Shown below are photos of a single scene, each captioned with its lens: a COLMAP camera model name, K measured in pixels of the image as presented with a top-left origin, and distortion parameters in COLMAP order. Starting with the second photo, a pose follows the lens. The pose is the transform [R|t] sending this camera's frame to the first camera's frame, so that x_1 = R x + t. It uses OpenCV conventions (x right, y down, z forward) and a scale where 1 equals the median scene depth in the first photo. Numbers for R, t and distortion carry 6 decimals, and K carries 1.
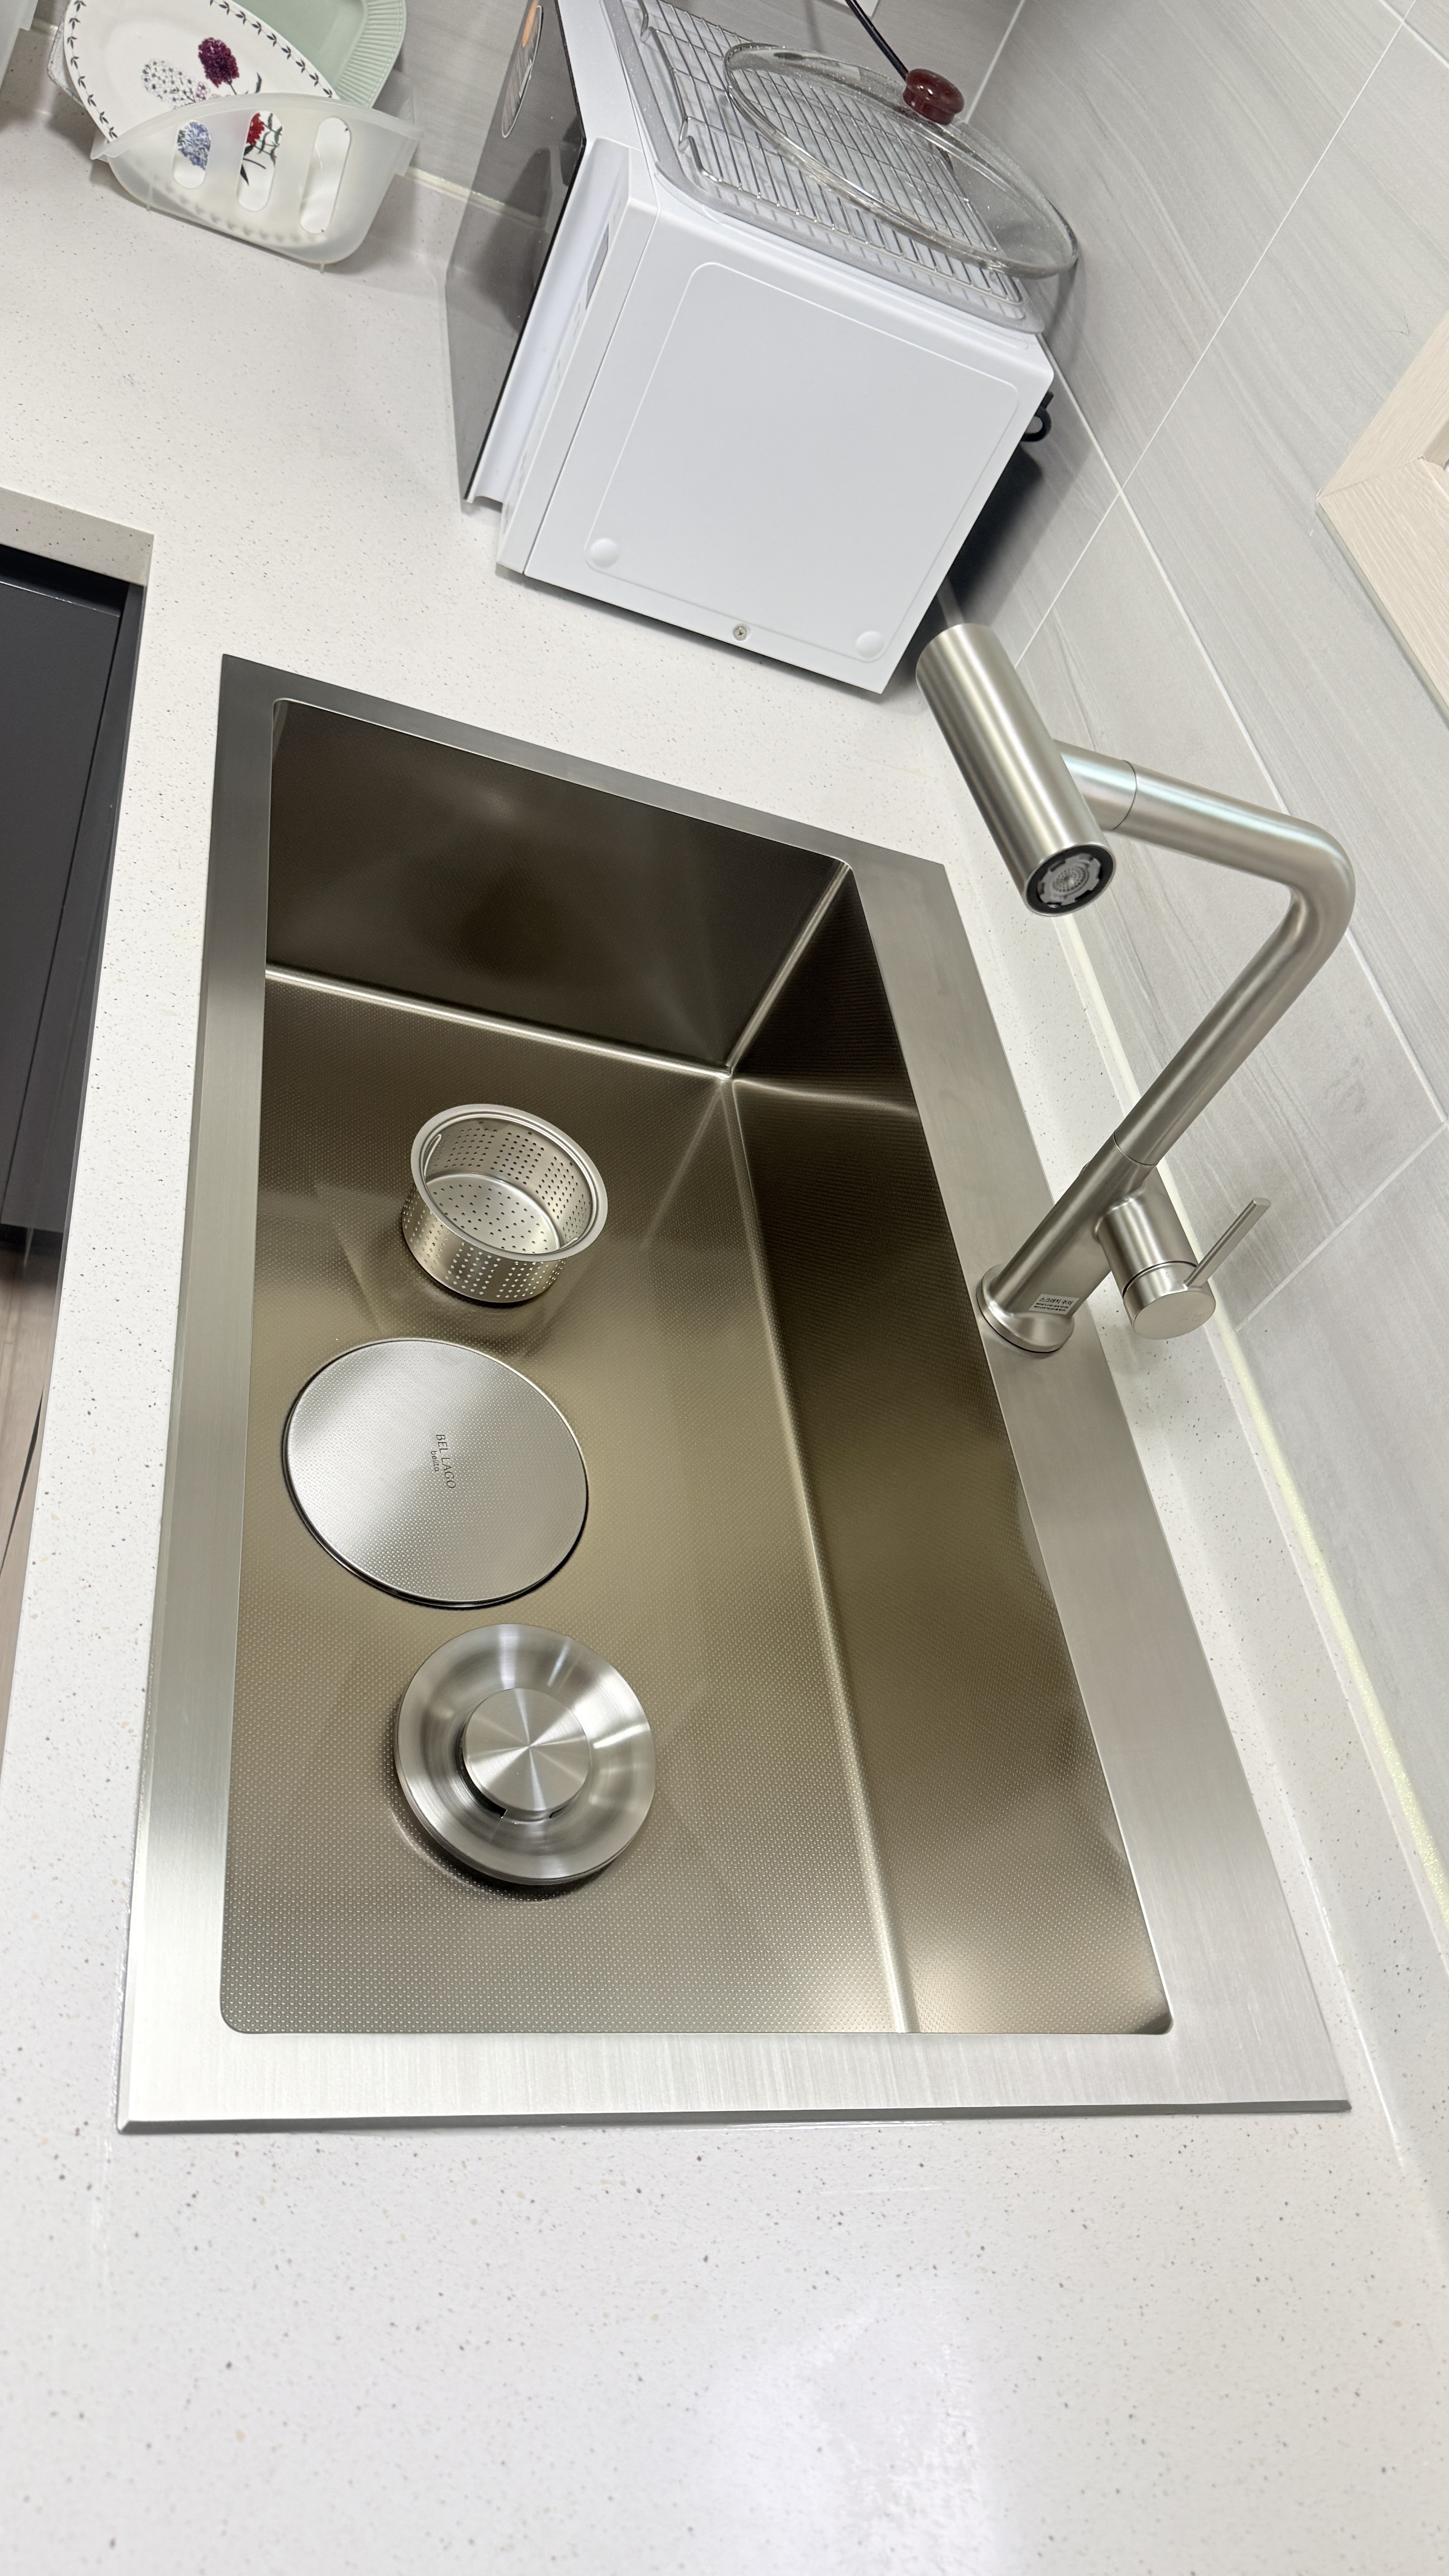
lens RADIAL K [[1852.9, 0, 705.9], [0, 1852.9, 1274.4], [0, 0, 1]] dist [0.013763, -0.034867]
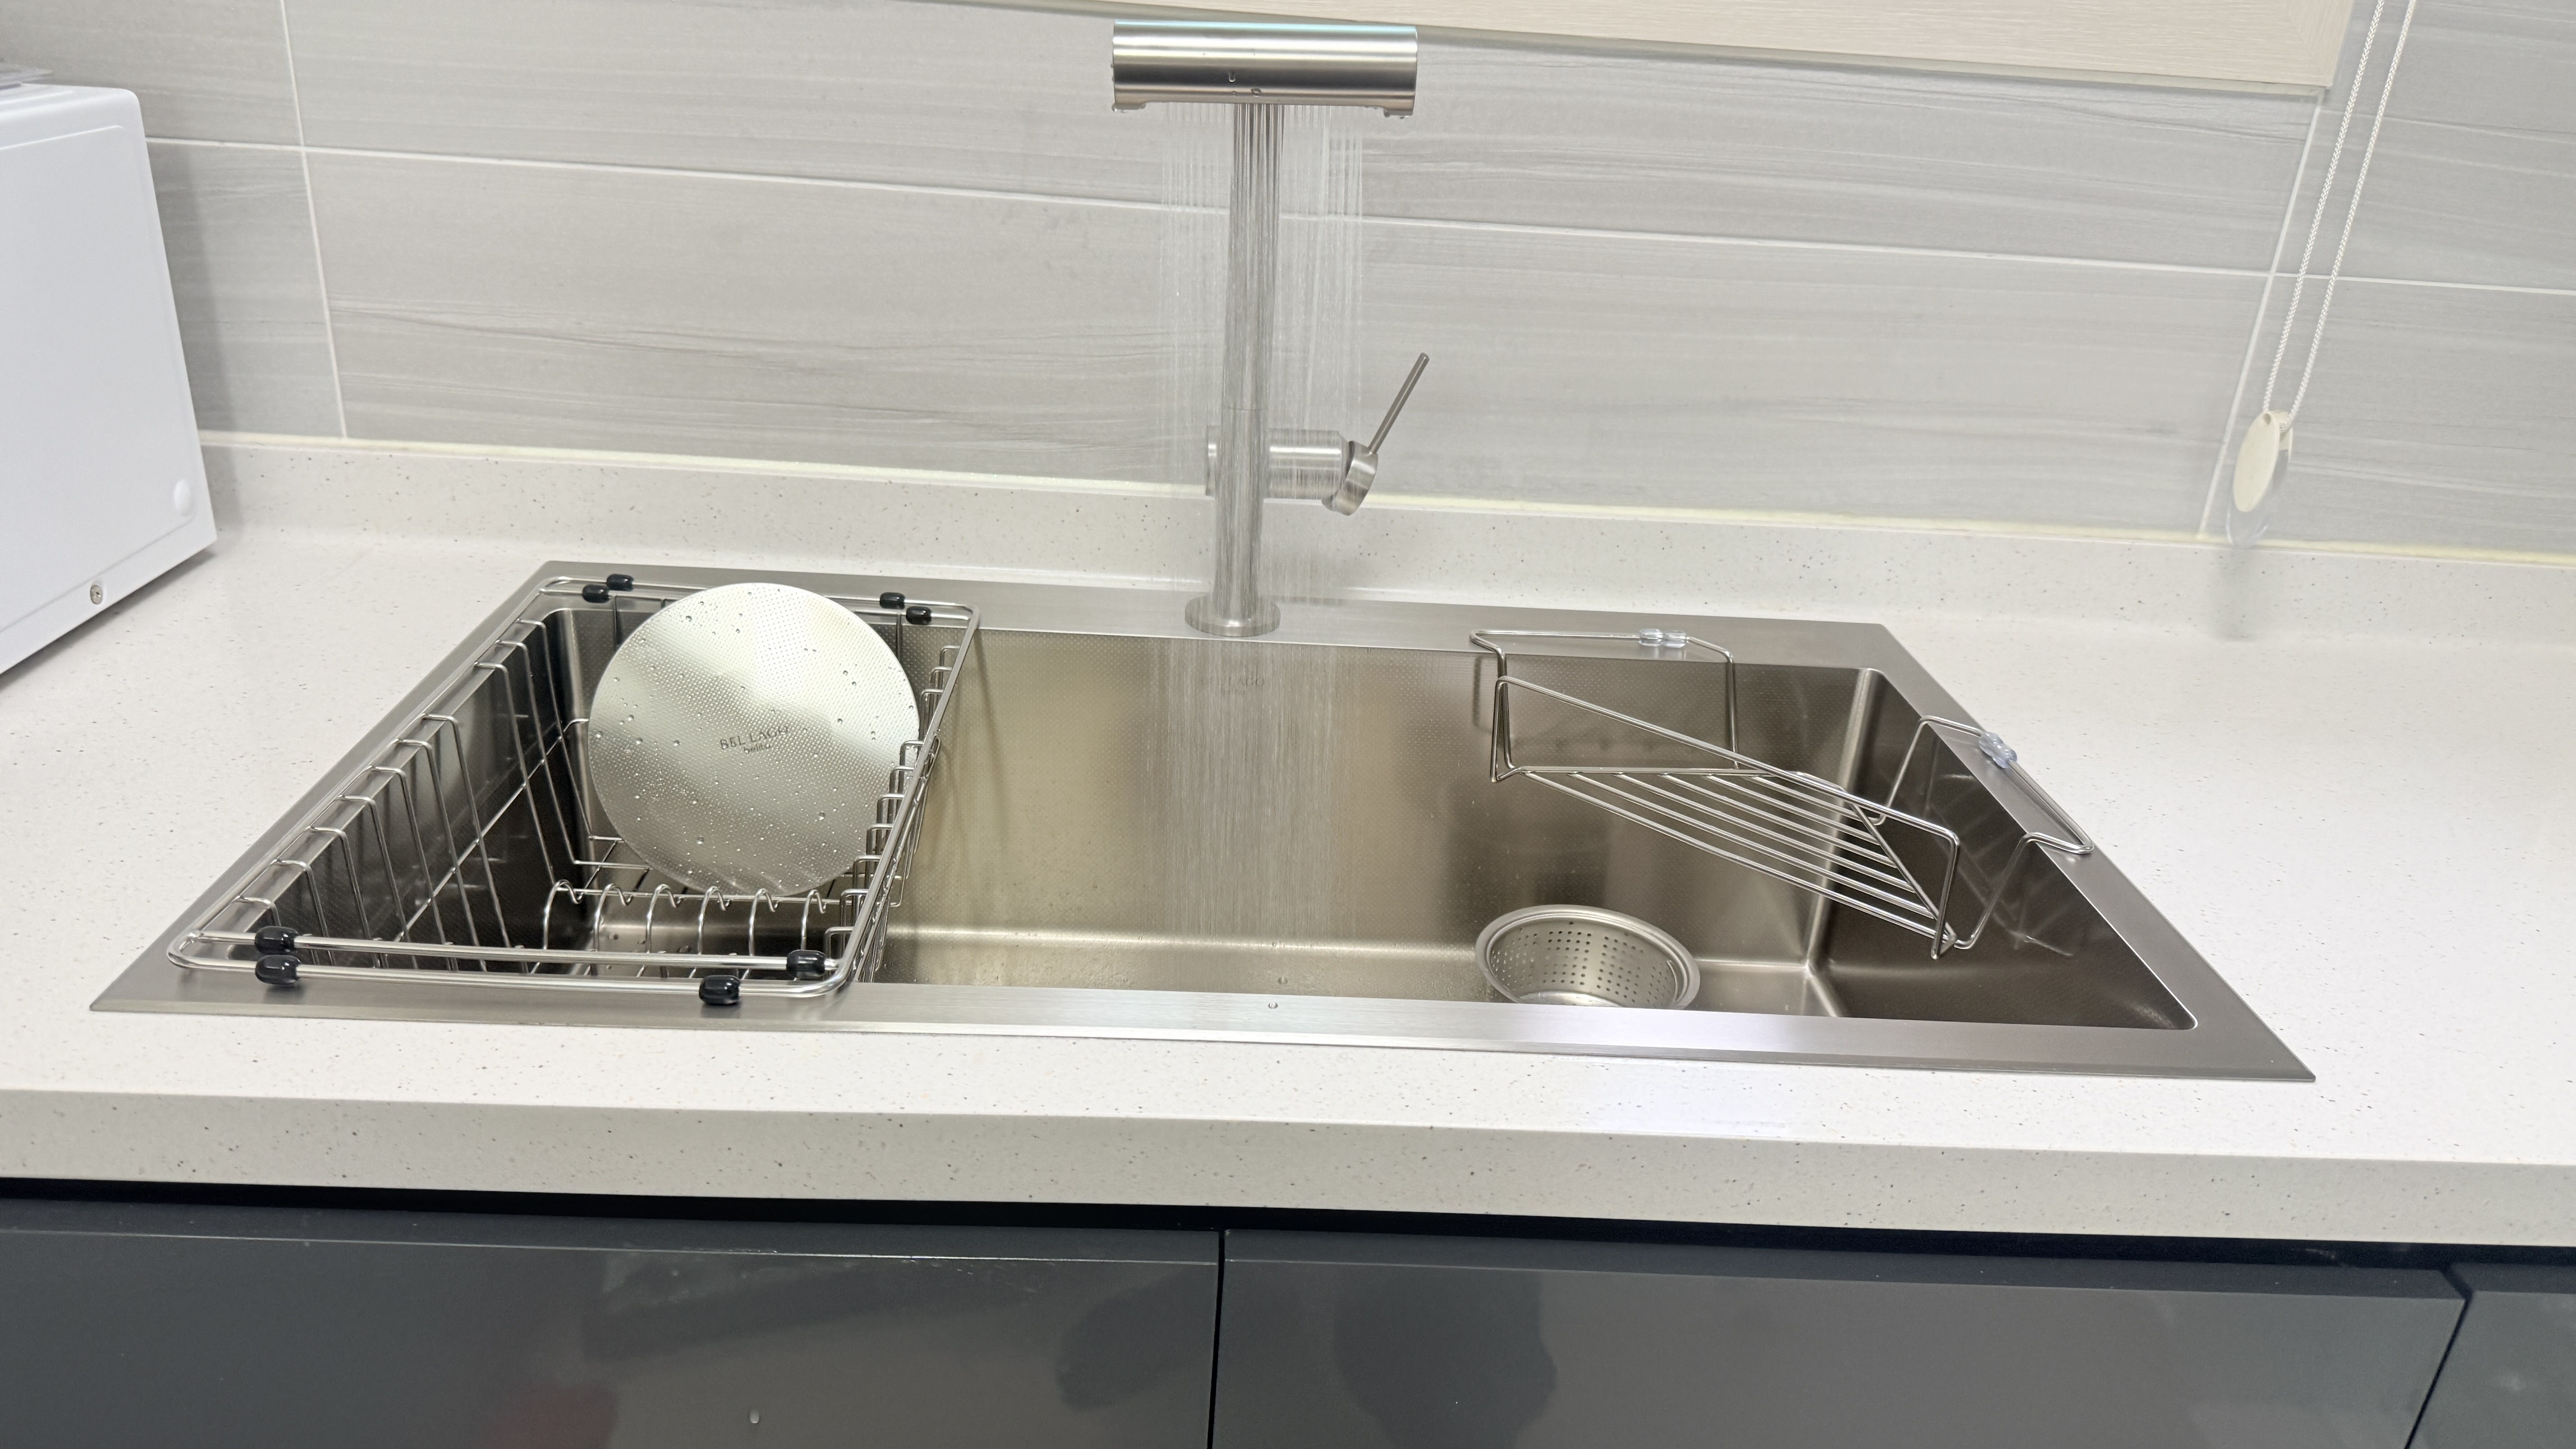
lens RADIAL K [[1849.9, 0, 1297.5], [0, 1849.9, 736.7], [0, 0, 1]] dist [0.077640, -0.164237]
pose [[0.106366, -0.731483, 0.673513, -0.682632], [0.718402, 0.524838, 0.456556, -0.465320], [-0.687448, 0.435291, 0.581324, 0.413715]]
